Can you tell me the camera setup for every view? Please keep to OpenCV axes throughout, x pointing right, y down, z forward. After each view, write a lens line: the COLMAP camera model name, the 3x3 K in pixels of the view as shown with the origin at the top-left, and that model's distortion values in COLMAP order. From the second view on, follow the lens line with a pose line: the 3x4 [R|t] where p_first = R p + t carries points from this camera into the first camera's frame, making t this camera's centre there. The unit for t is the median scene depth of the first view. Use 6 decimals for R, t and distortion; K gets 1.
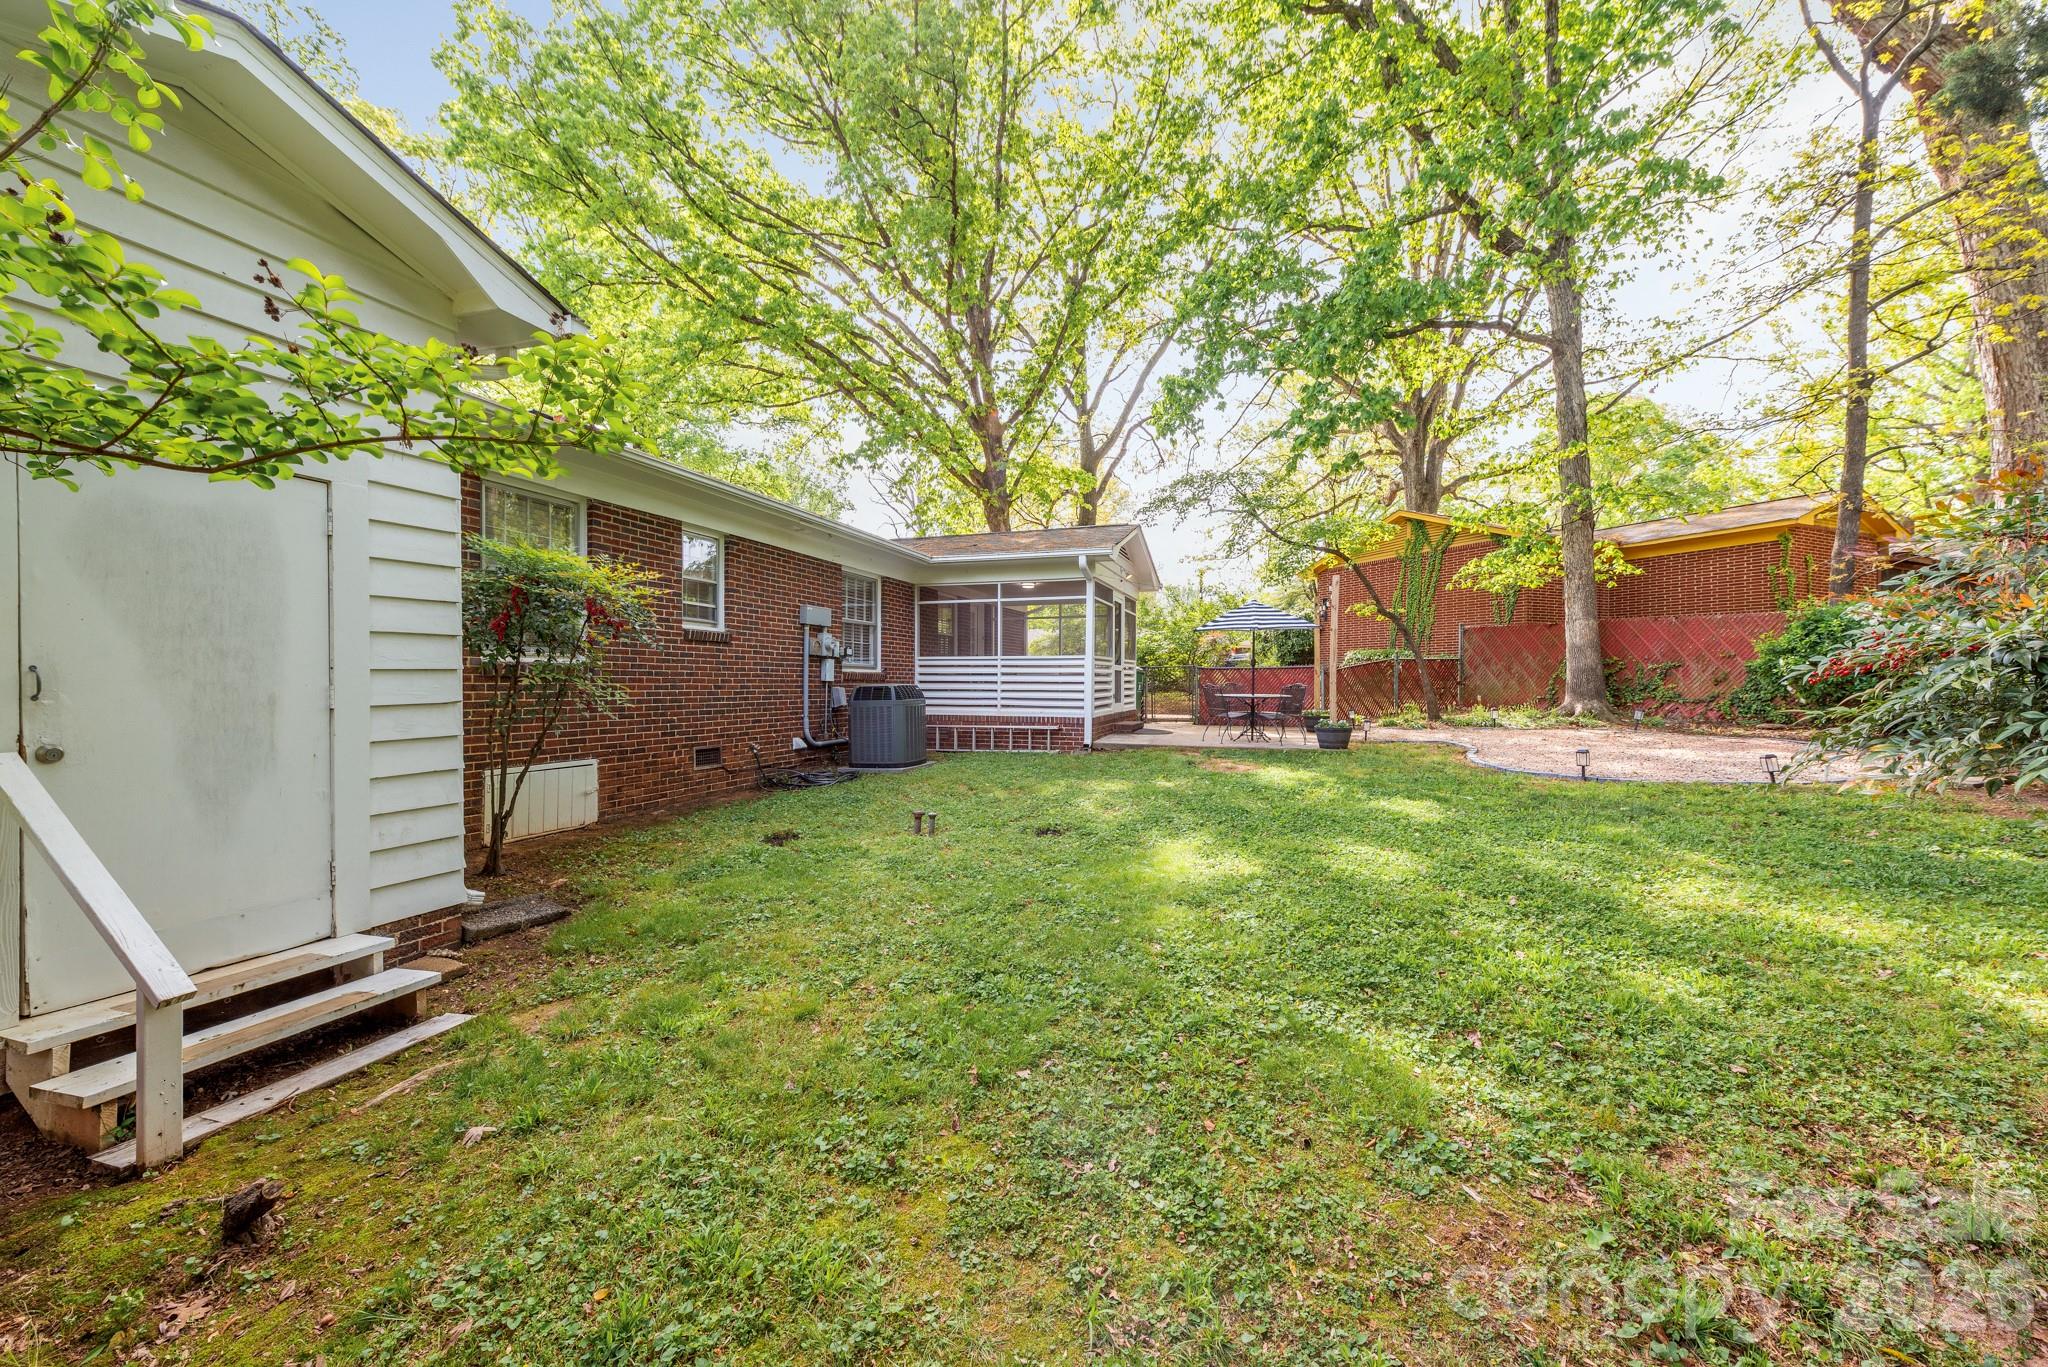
lens RADIAL K [[803.0, 0, 1041.1], [0, 803.0, 684.1], [0, 0, 1]] dist [0.009804, -0.002524]
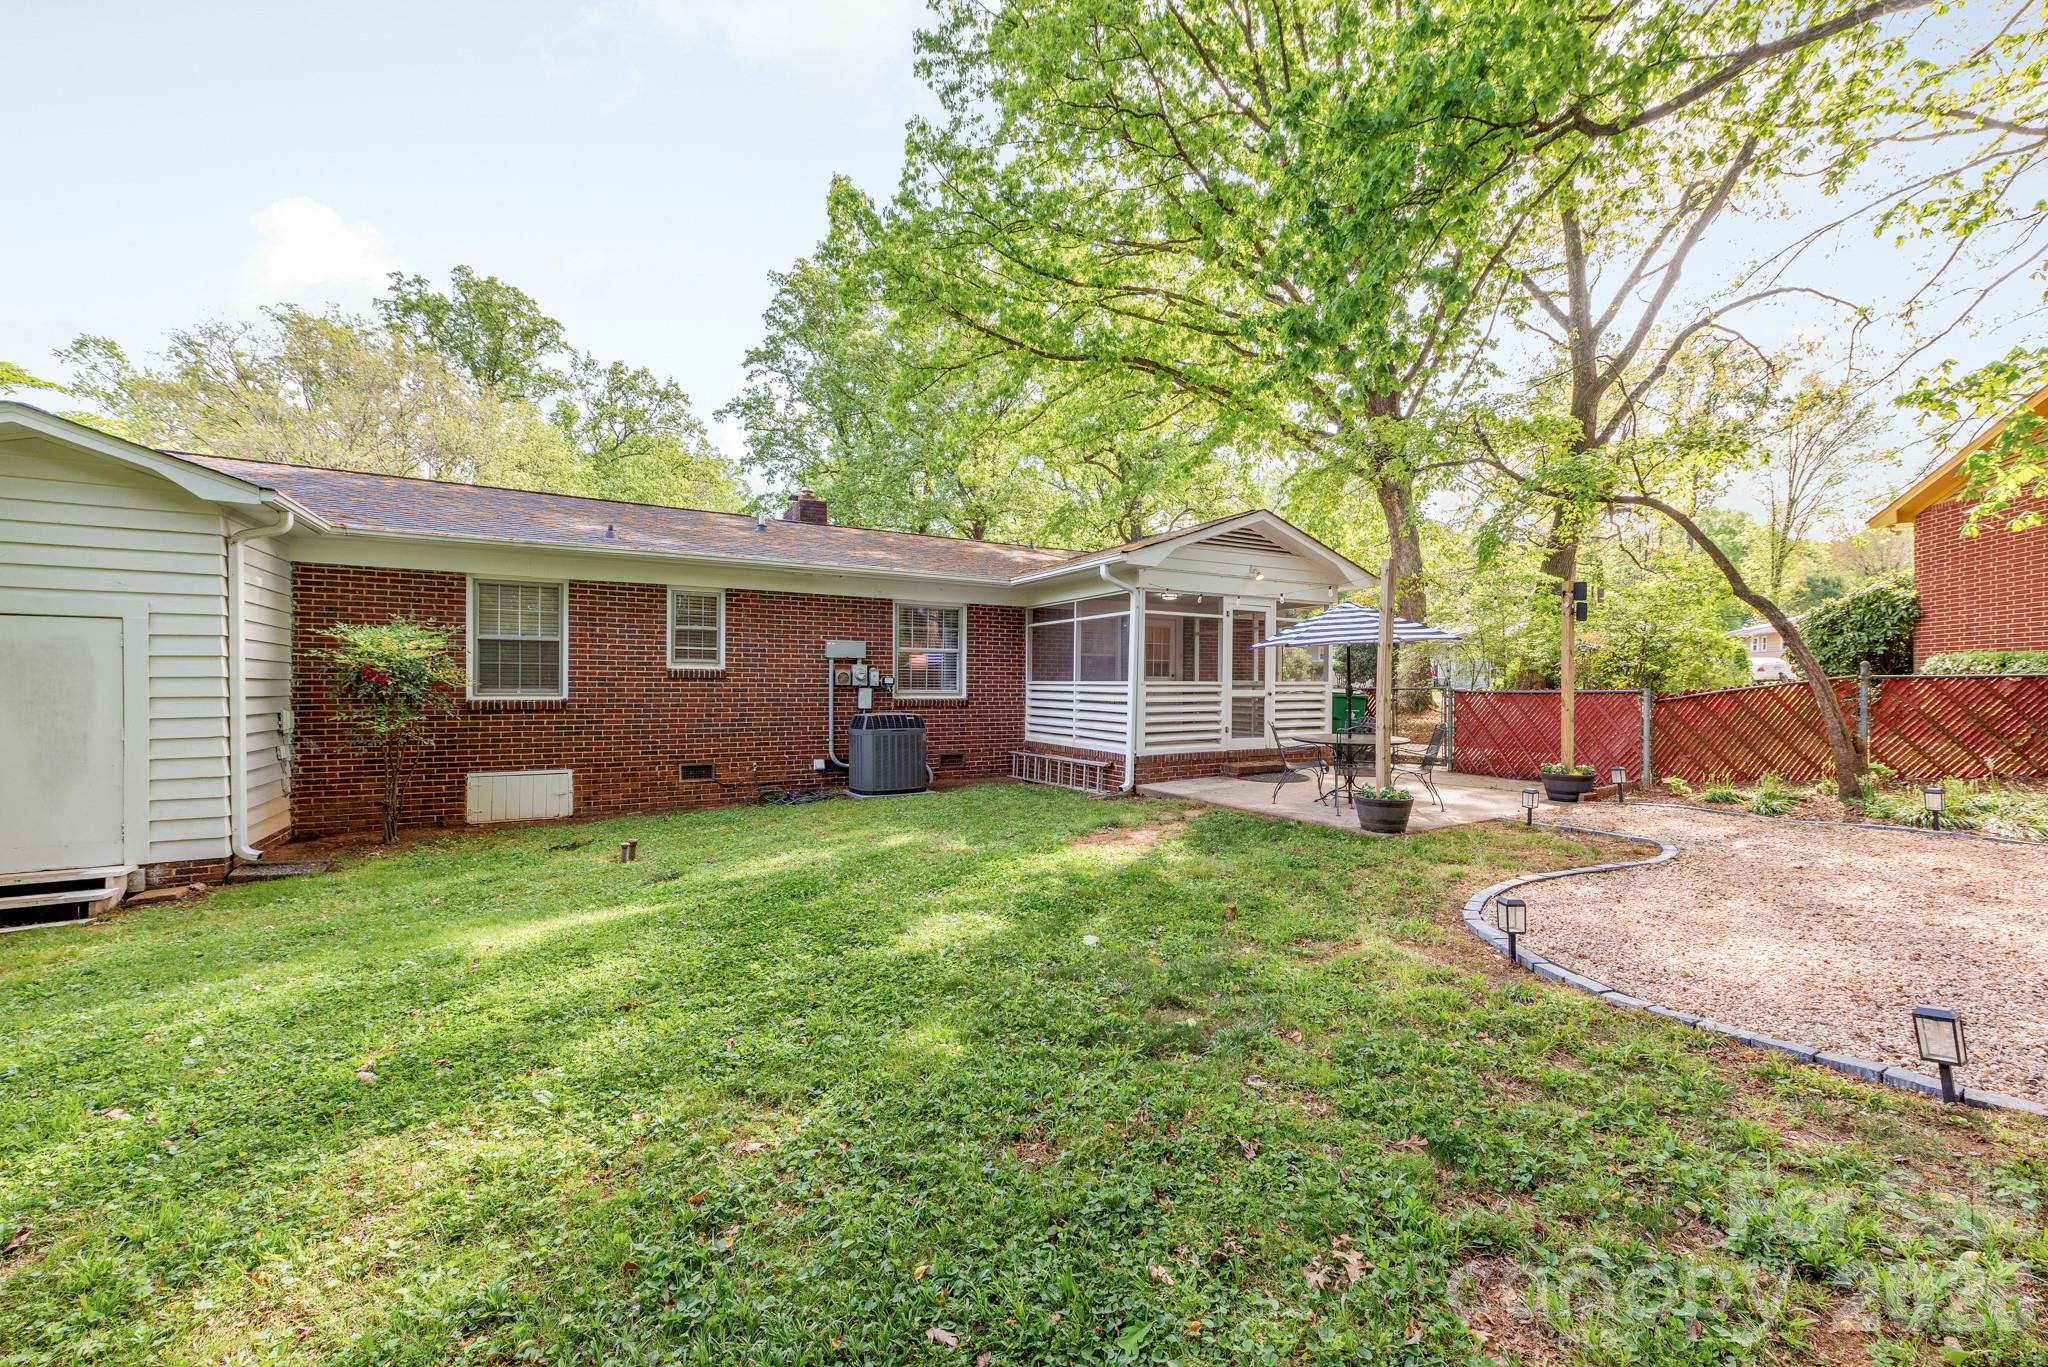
lens RADIAL K [[803.0, 0, 1024.9], [0, 803.0, 684.2], [0, 0, 1]] dist [0.009804, -0.002524]
pose [[0.720317, 0.005922, -0.693620, 0.654692], [-0.007292, 0.999973, 0.000965, -0.040039], [0.693607, 0.004363, 0.720340, 0.380022]]
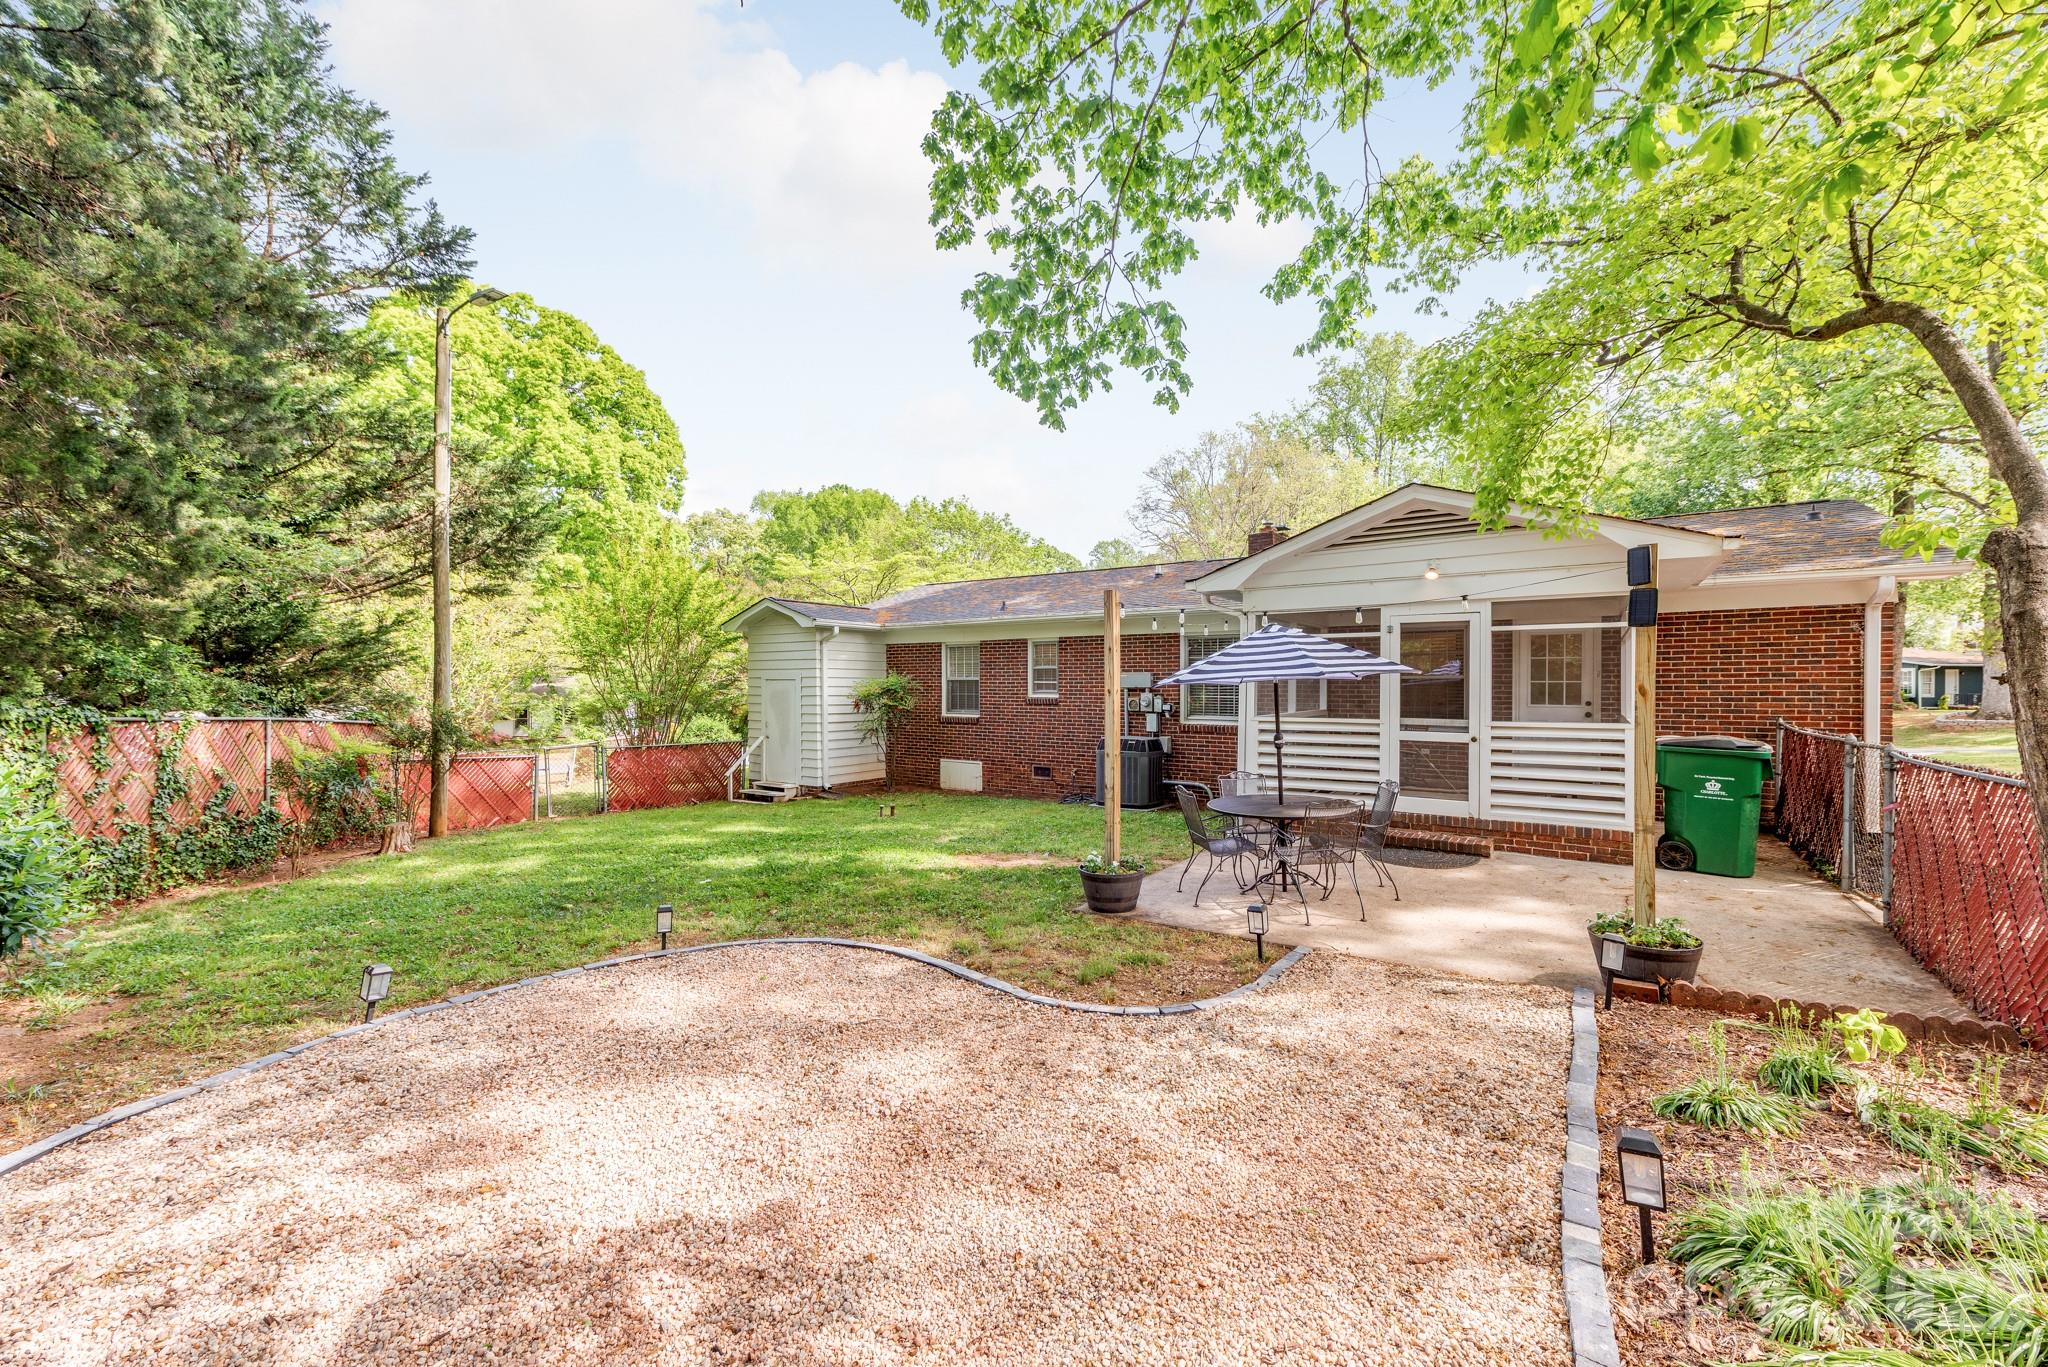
lens RADIAL K [[803.0, 0, 1024.2], [0, 803.0, 686.4], [0, 0, 1]] dist [0.009804, -0.002524]
pose [[-0.321321, 0.006875, -0.946946, 0.985523], [0.001705, 0.999976, 0.006681, -0.083405], [0.946969, 0.000533, -0.321325, 1.239488]]
